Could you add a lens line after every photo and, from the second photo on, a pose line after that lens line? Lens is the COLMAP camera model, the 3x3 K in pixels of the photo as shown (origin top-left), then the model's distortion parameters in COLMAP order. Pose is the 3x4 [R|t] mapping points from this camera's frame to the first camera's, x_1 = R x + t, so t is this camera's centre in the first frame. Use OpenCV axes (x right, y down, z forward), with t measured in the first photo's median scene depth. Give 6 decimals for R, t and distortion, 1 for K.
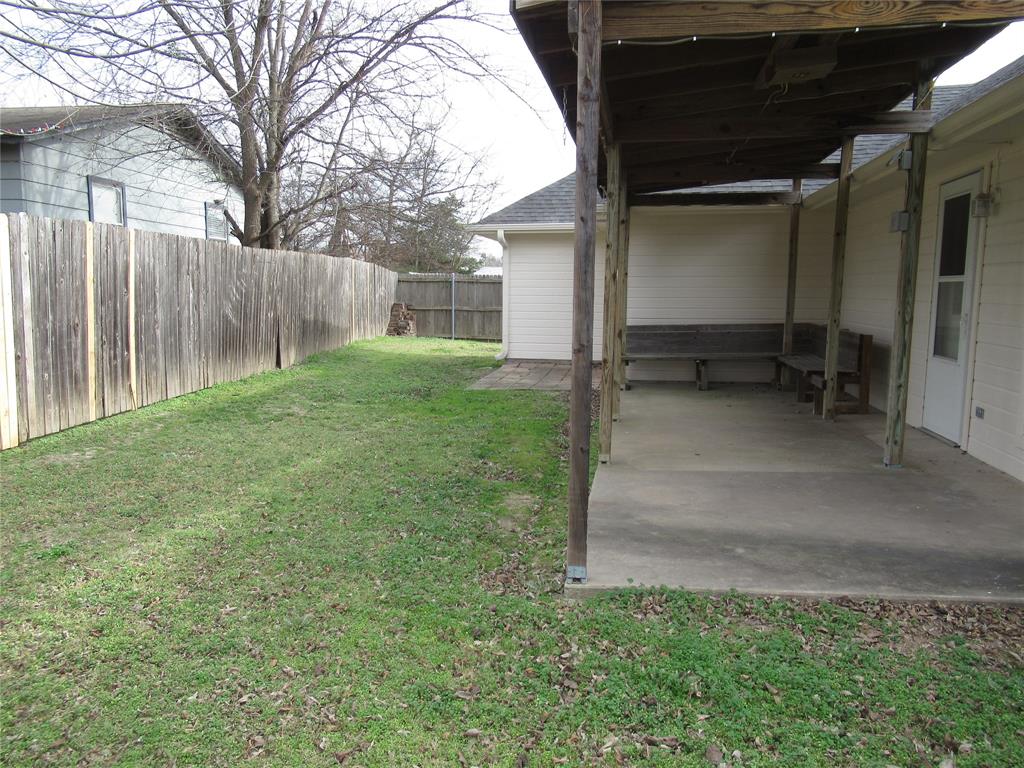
lens RADIAL K [[758.8, 0, 509.1], [0, 758.8, 388.9], [0, 0, 1]] dist [-0.015014, 0.006473]
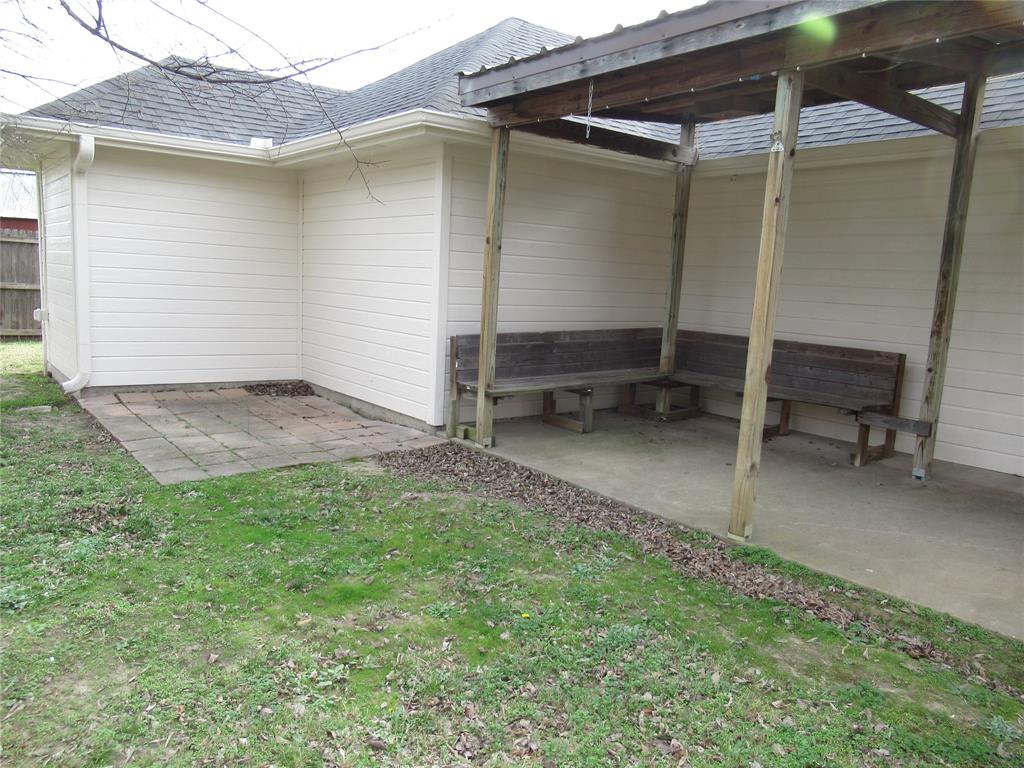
lens RADIAL K [[758.8, 0, 509.1], [0, 758.8, 388.9], [0, 0, 1]] dist [-0.015014, 0.006473]
pose [[0.662059, -0.081159, 0.745044, -0.504972], [0.053163, 0.996701, 0.061331, -0.147191], [-0.747564, -0.000996, 0.664189, 1.127166]]
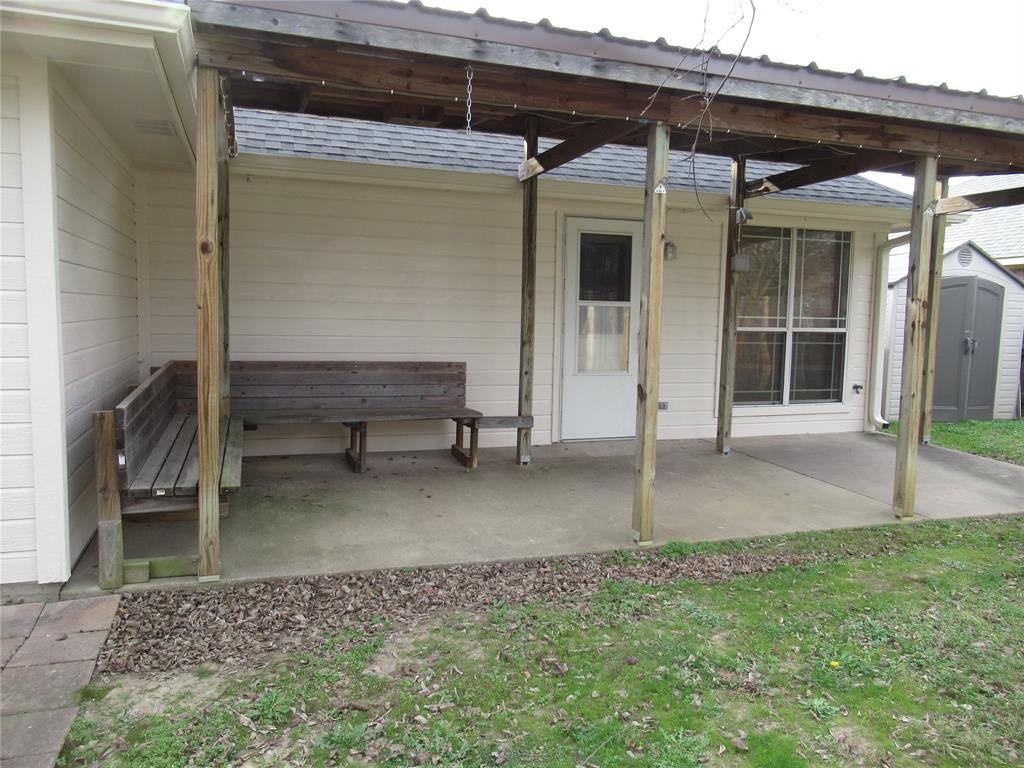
lens RADIAL K [[758.8, 0, 509.1], [0, 758.8, 388.9], [0, 0, 1]] dist [-0.015014, 0.006473]
pose [[-0.494273, -0.099627, 0.863579, -0.424861], [0.089839, 0.982238, 0.164735, -0.253464], [-0.864652, 0.159007, -0.476543, 1.946315]]
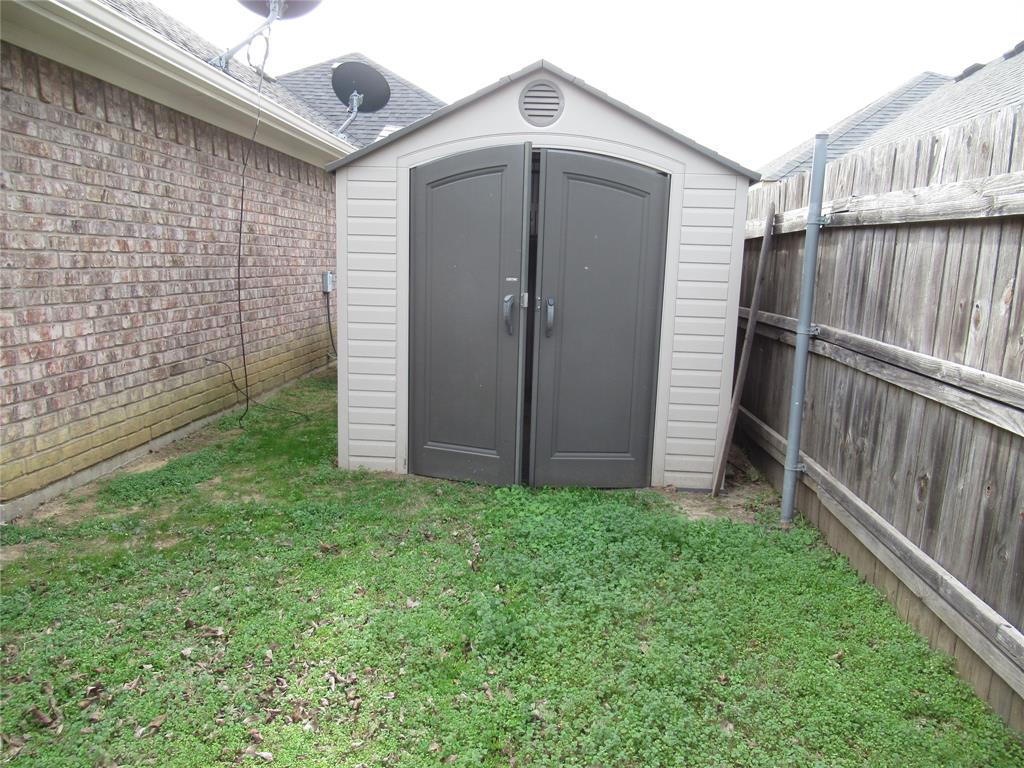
lens RADIAL K [[758.8, 0, 509.1], [0, 758.8, 388.9], [0, 0, 1]] dist [-0.015014, 0.006473]
pose [[-0.116303, -0.169243, 0.978688, -0.159546], [0.101736, 0.978162, 0.181242, -0.018963], [-0.987990, 0.120647, -0.096545, 0.171606]]
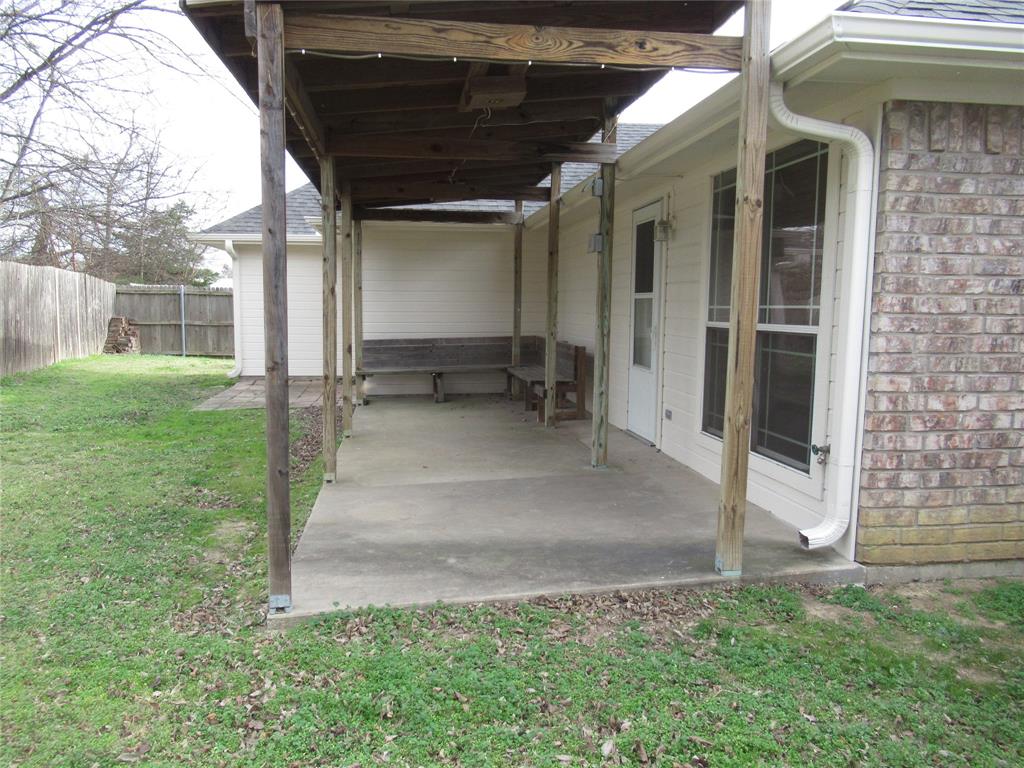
lens RADIAL K [[758.8, 0, 509.1], [0, 758.8, 388.9], [0, 0, 1]] dist [-0.015014, 0.006473]
pose [[0.949606, -0.030401, 0.311969, 0.049411], [0.035961, 0.999280, -0.012083, -0.001755], [-0.311377, 0.022693, 0.950016, 0.001399]]
